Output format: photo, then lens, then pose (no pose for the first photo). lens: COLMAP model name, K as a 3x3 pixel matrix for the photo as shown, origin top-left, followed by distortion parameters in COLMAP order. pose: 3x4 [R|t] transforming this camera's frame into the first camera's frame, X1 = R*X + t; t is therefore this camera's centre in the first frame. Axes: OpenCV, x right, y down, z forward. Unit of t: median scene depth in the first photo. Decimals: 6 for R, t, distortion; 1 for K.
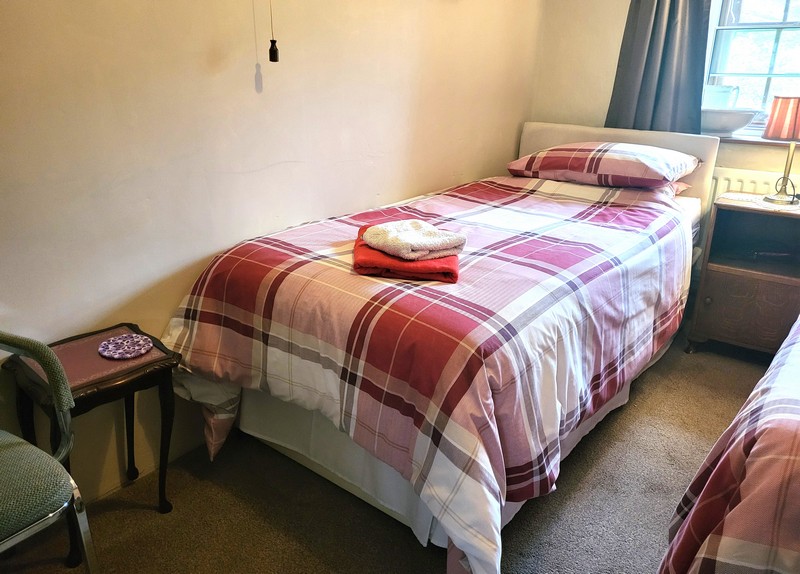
lens RADIAL K [[626.0, 0, 388.5], [0, 626.0, 265.4], [0, 0, 1]] dist [0.036716, -0.005595]
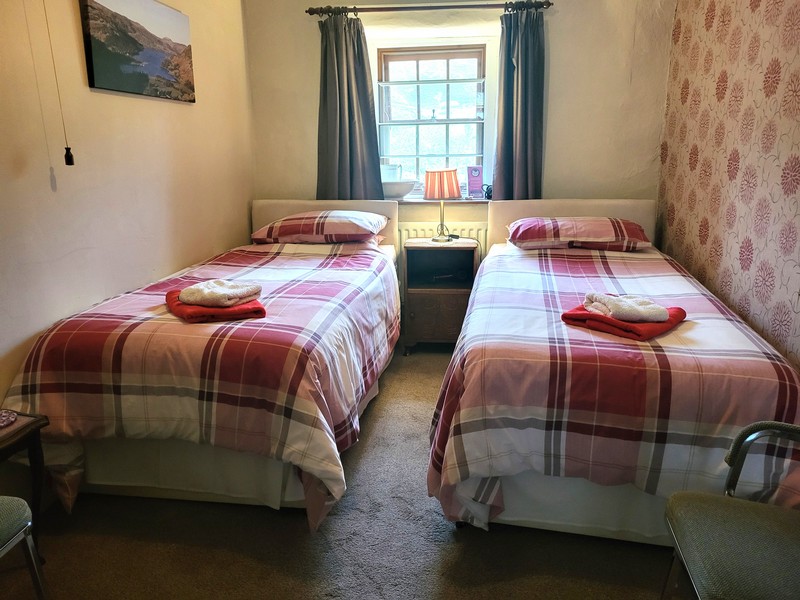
lens RADIAL K [[581.5, 0, 400.0], [0, 581.5, 300.0], [0, 0, 1]] dist [0.013045, 0.002484]
pose [[0.872708, -0.155652, 0.462766, -0.194516], [0.179906, 0.983648, -0.008426, 0.048740], [-0.453887, 0.090608, 0.886440, -0.242507]]
